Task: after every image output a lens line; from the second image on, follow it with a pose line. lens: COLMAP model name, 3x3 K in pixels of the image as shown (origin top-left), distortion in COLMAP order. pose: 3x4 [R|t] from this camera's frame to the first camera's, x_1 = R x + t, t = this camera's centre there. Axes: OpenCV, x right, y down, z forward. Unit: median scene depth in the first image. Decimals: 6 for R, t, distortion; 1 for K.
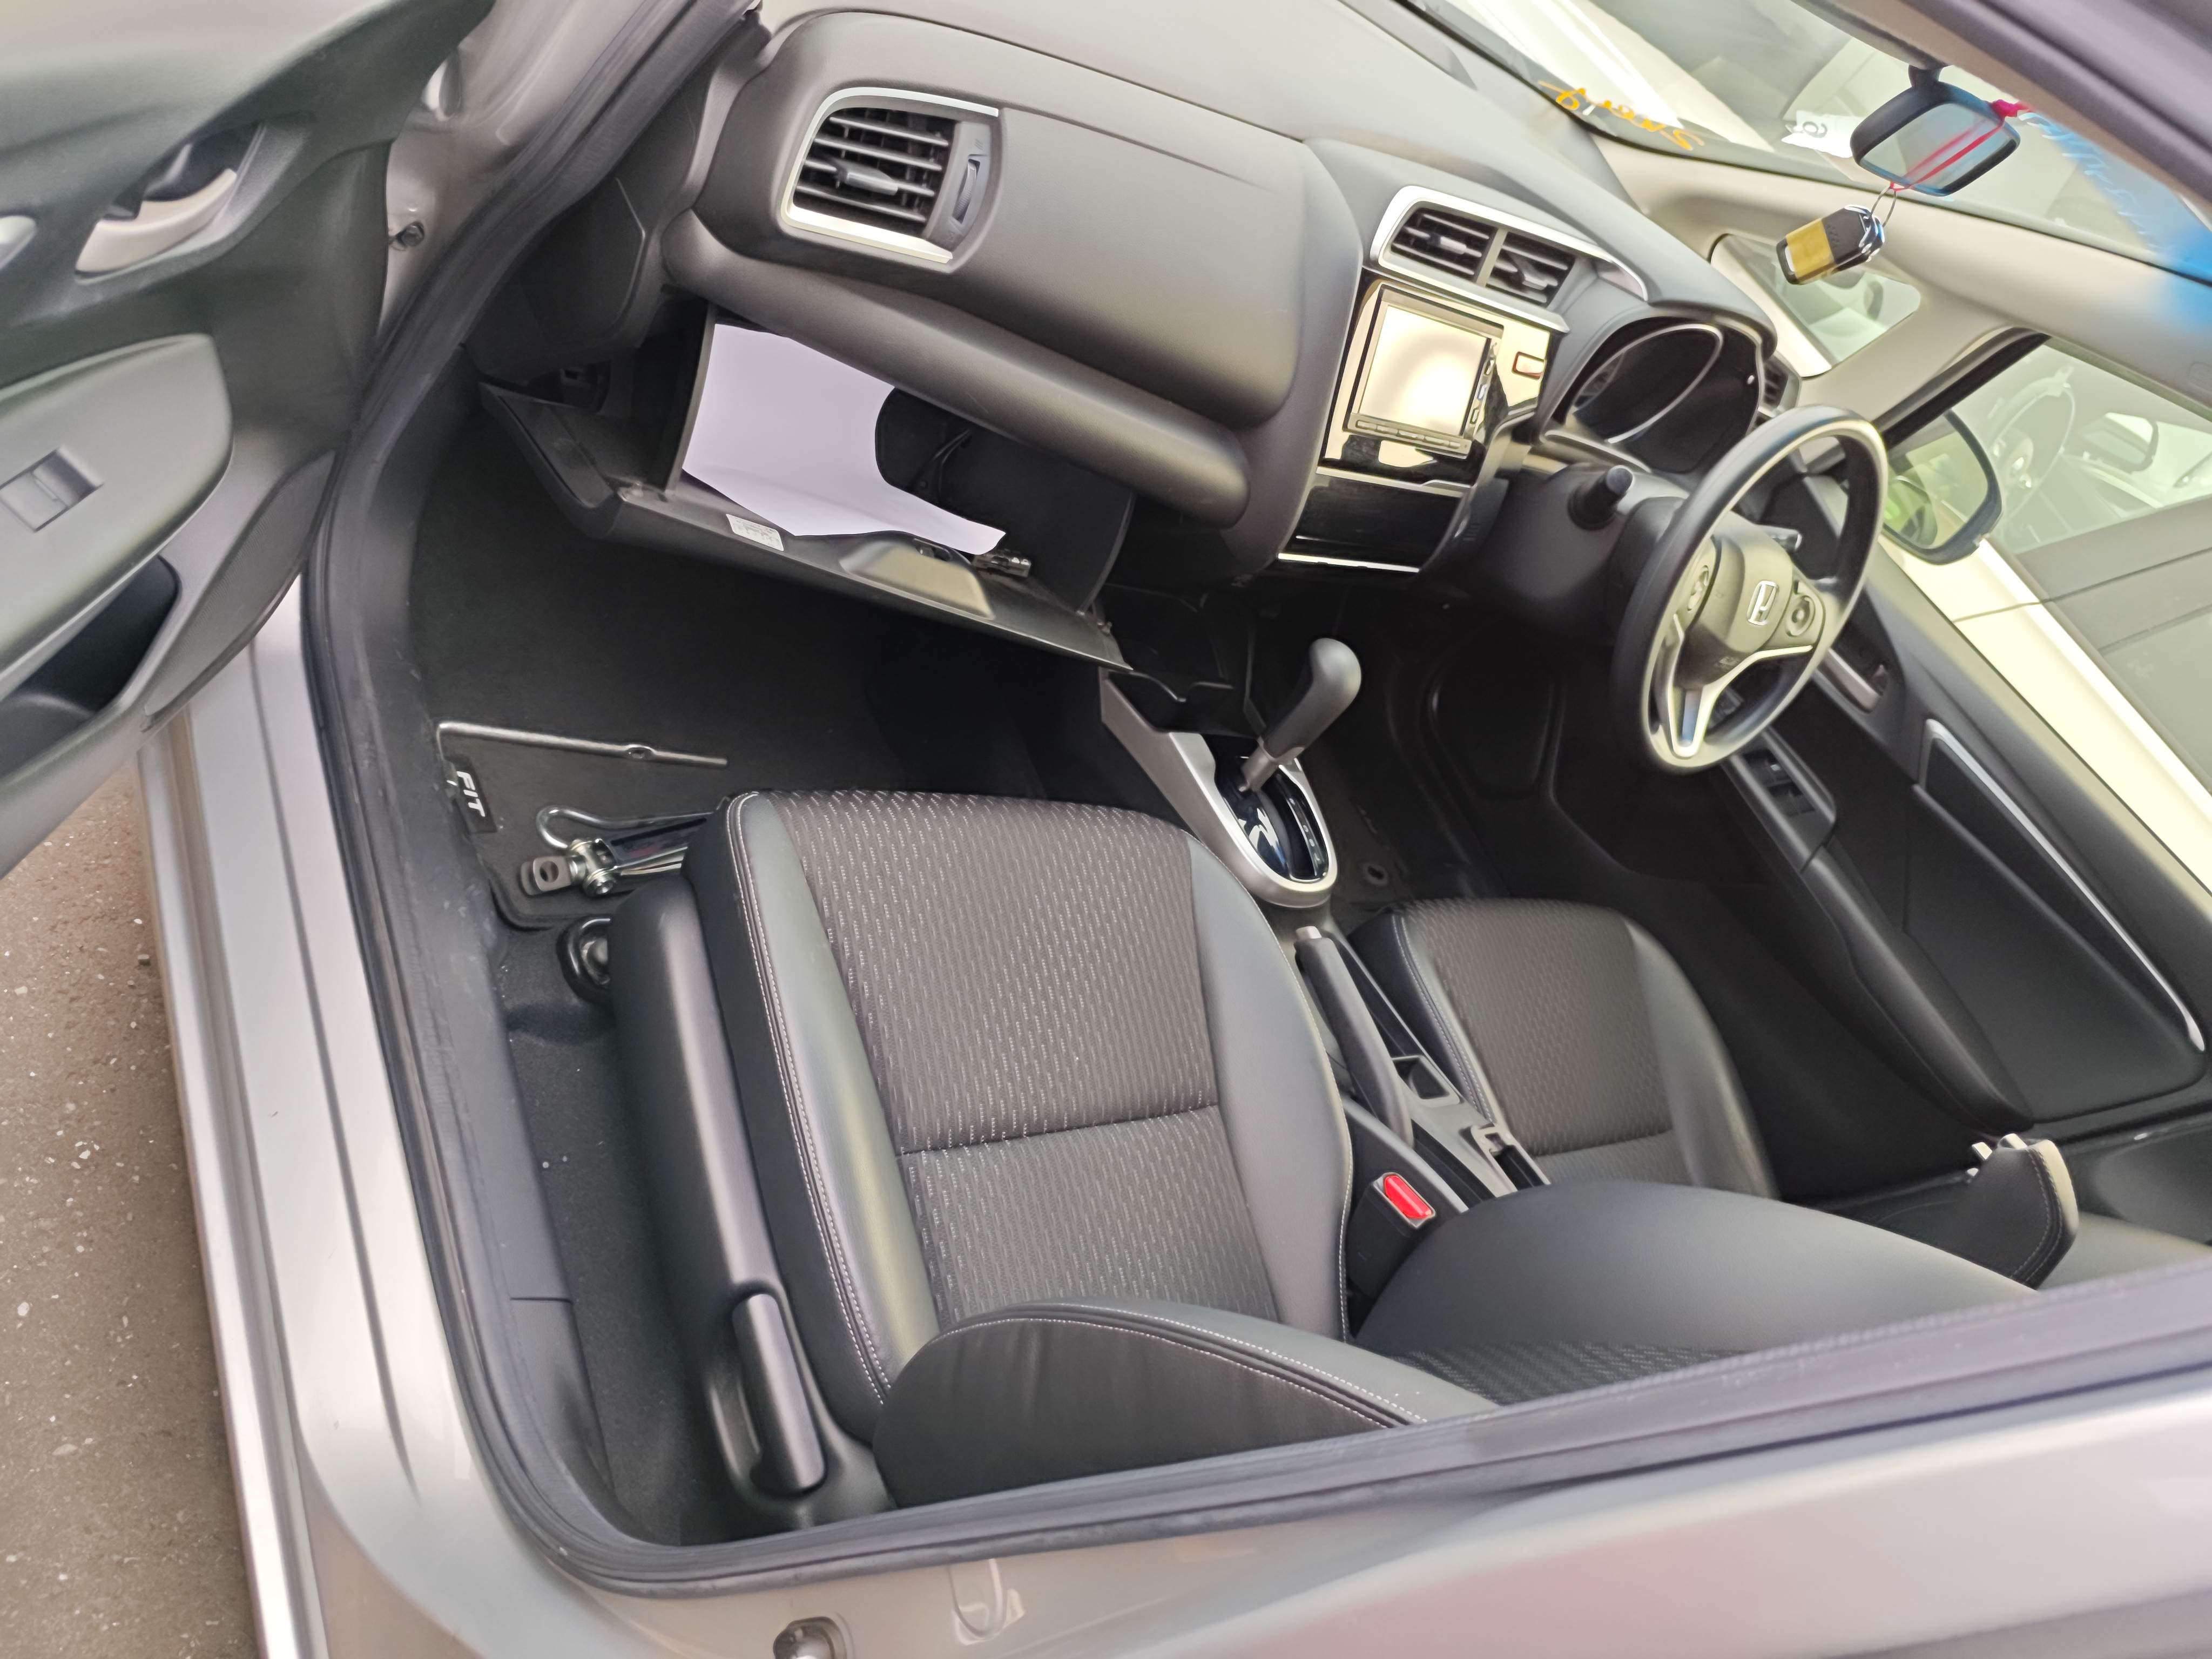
lens RADIAL K [[1572.9, 0, 1125.8], [0, 1572.9, 796.5], [0, 0, 1]] dist [0.022114, -0.041632]
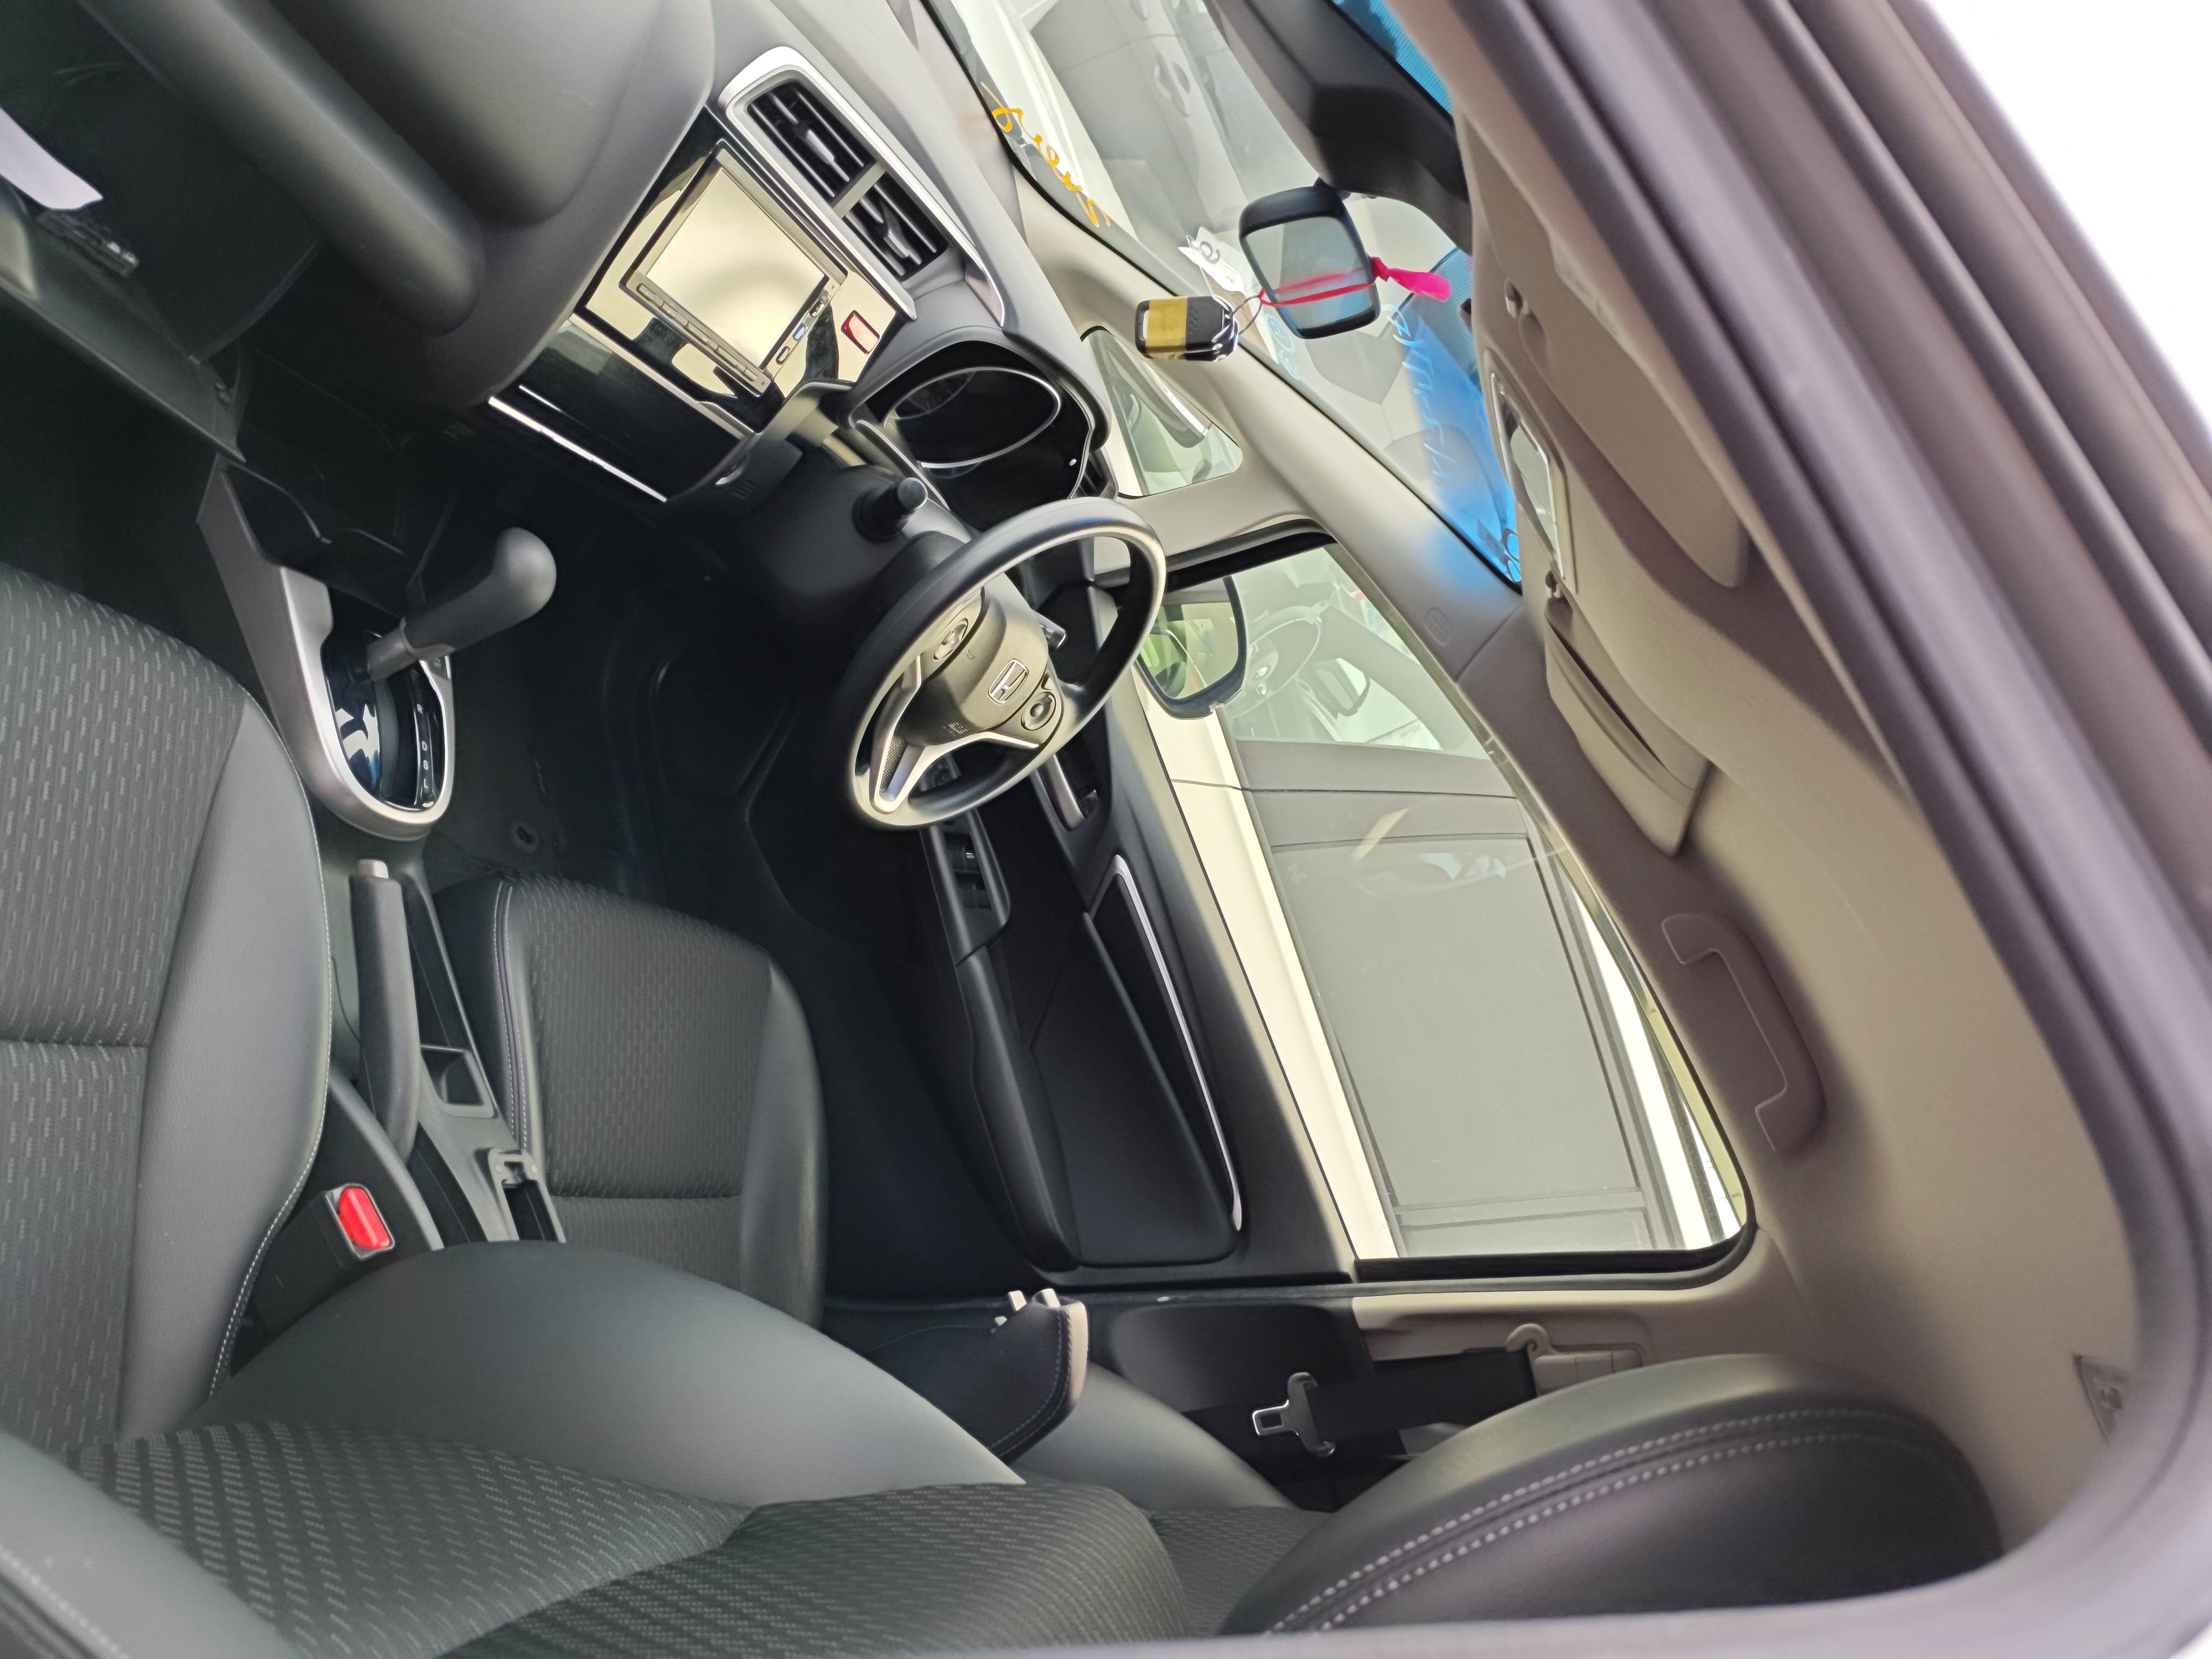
lens RADIAL K [[1573.1, 0, 1106.0], [0, 1573.1, 829.5], [0, 0, 1]] dist [0.032539, -0.047393]
pose [[0.844327, 0.311462, 0.436008, 0.081297], [-0.315419, 0.946692, -0.065462, 0.005048], [-0.433154, -0.082254, 0.897559, 0.140616]]
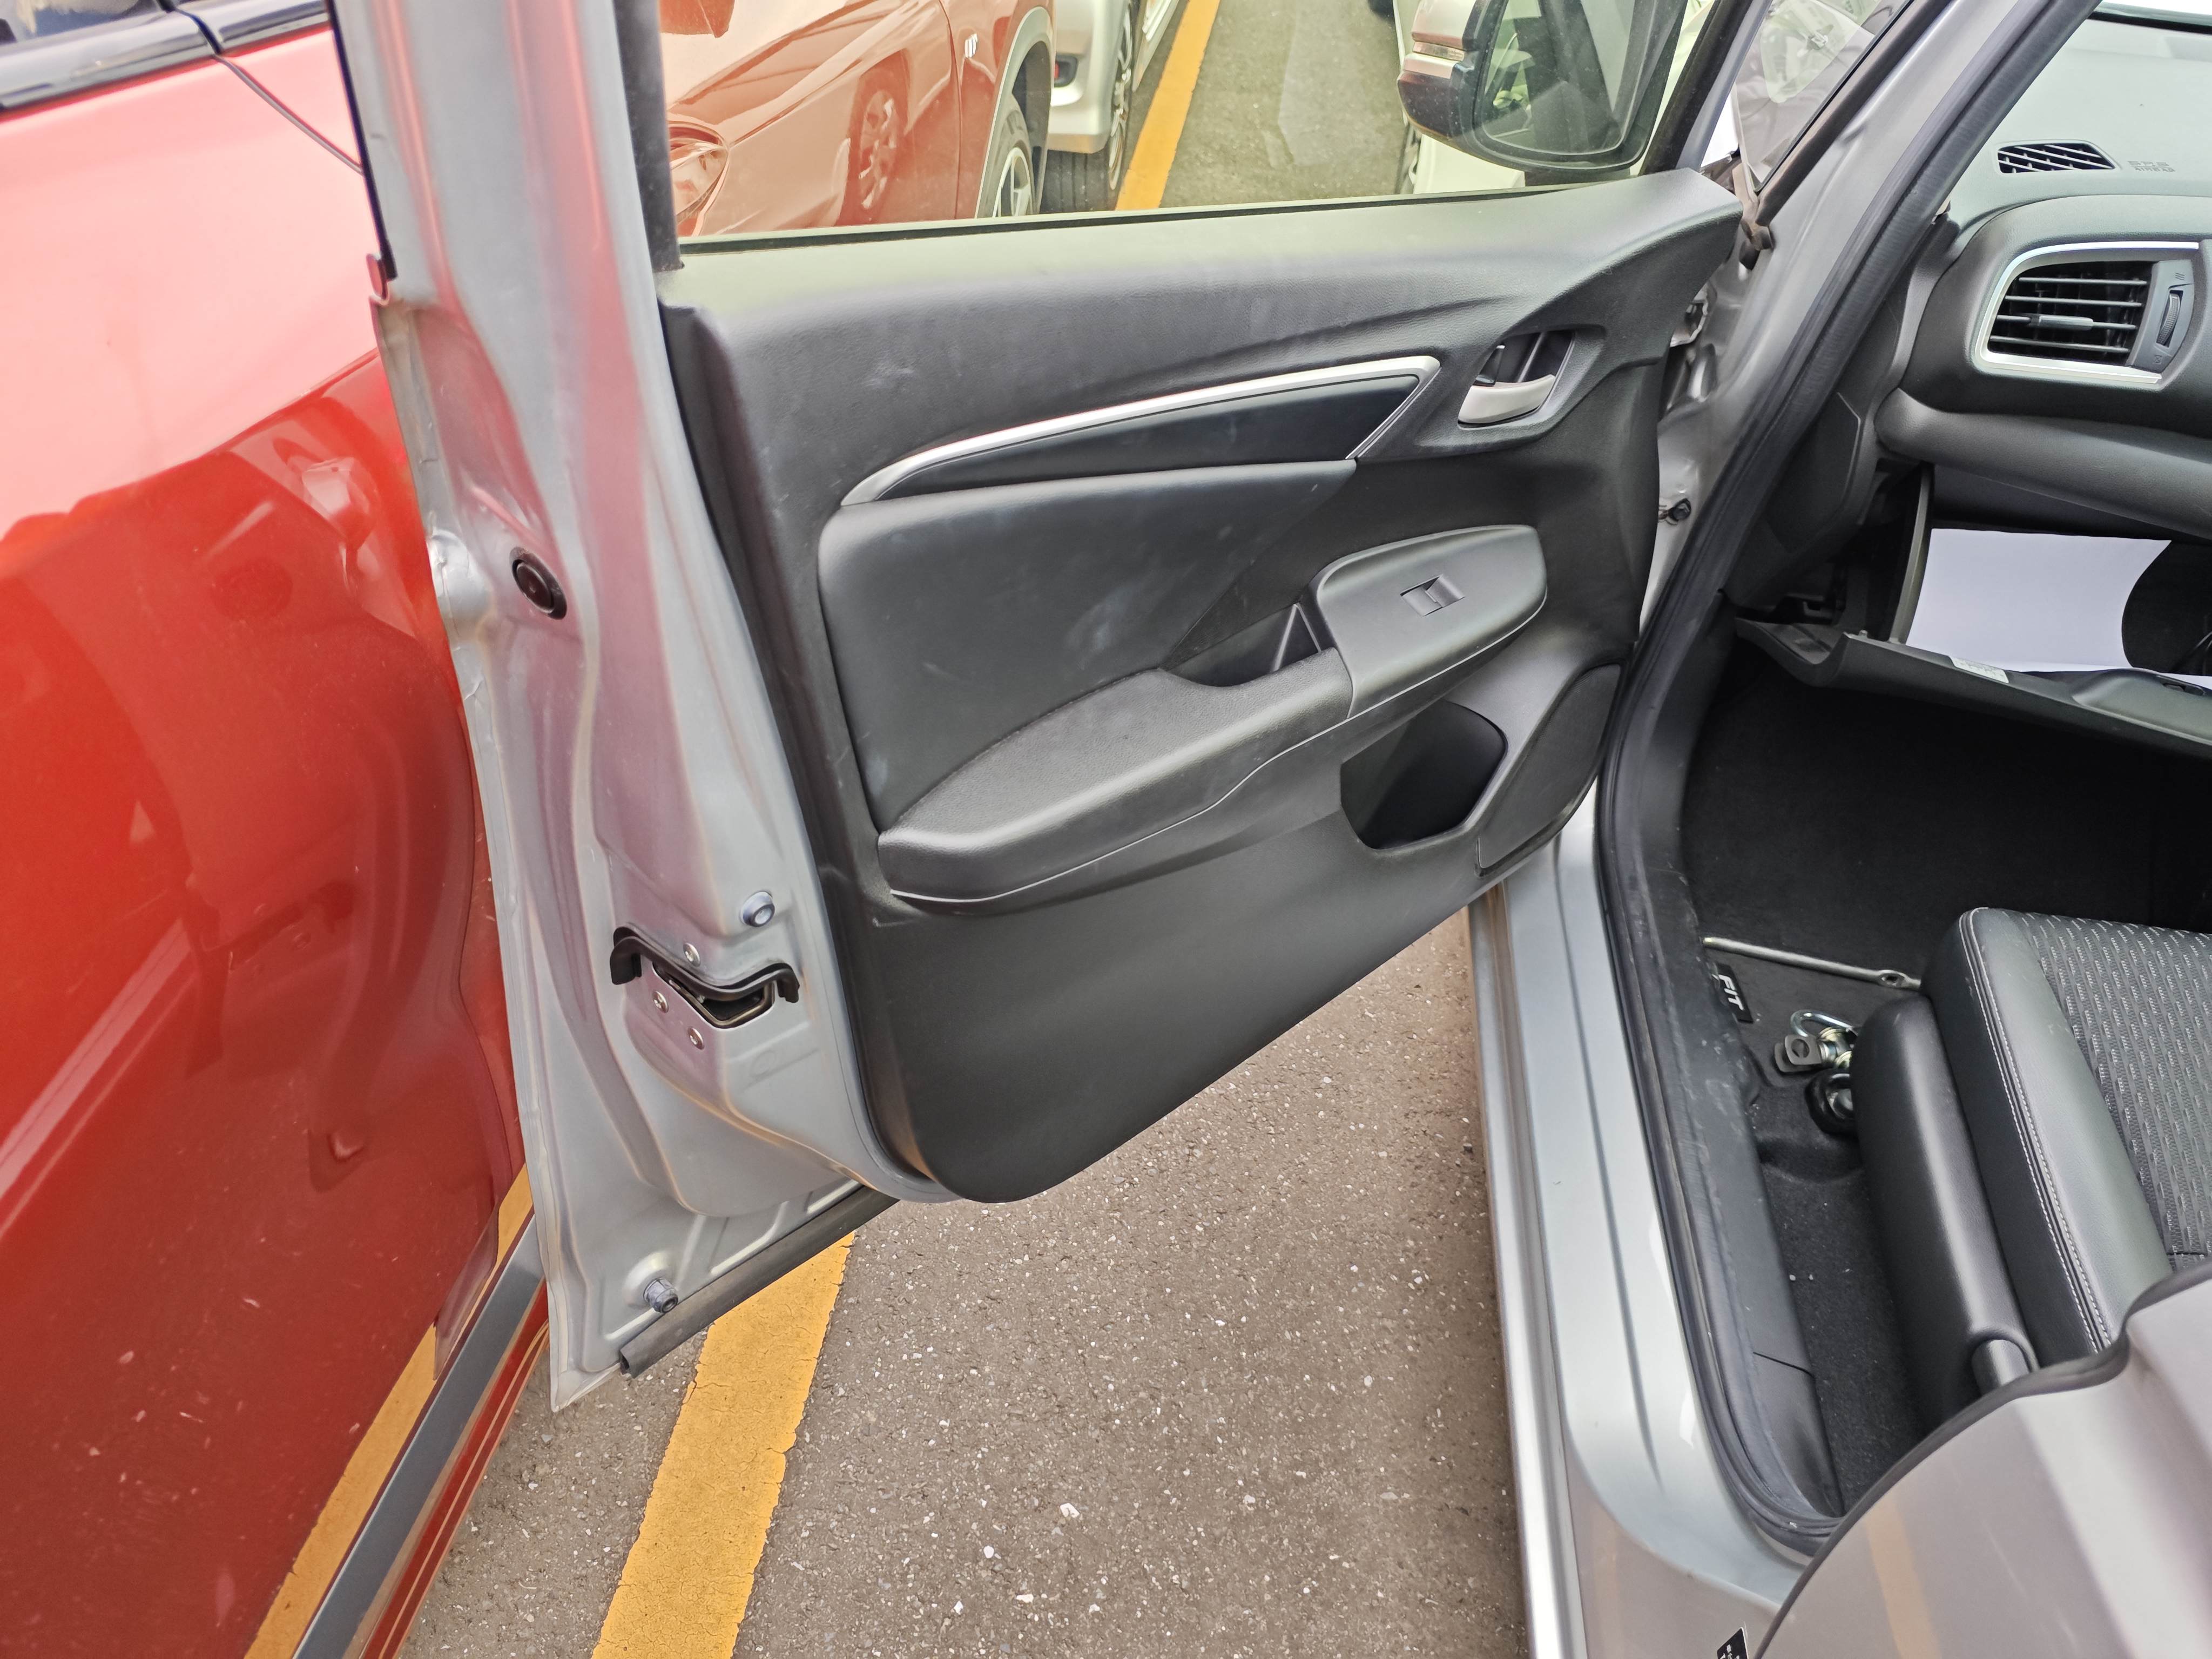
lens RADIAL K [[1585.4, 0, 1115.0], [0, 1585.4, 784.3], [0, 0, 1]] dist [0.023908, -0.050762]
pose [[0.715592, -0.119761, -0.688176, 0.069729], [-0.113461, 0.952181, -0.283686, 0.241296], [0.689242, 0.281085, 0.667785, -0.100715]]
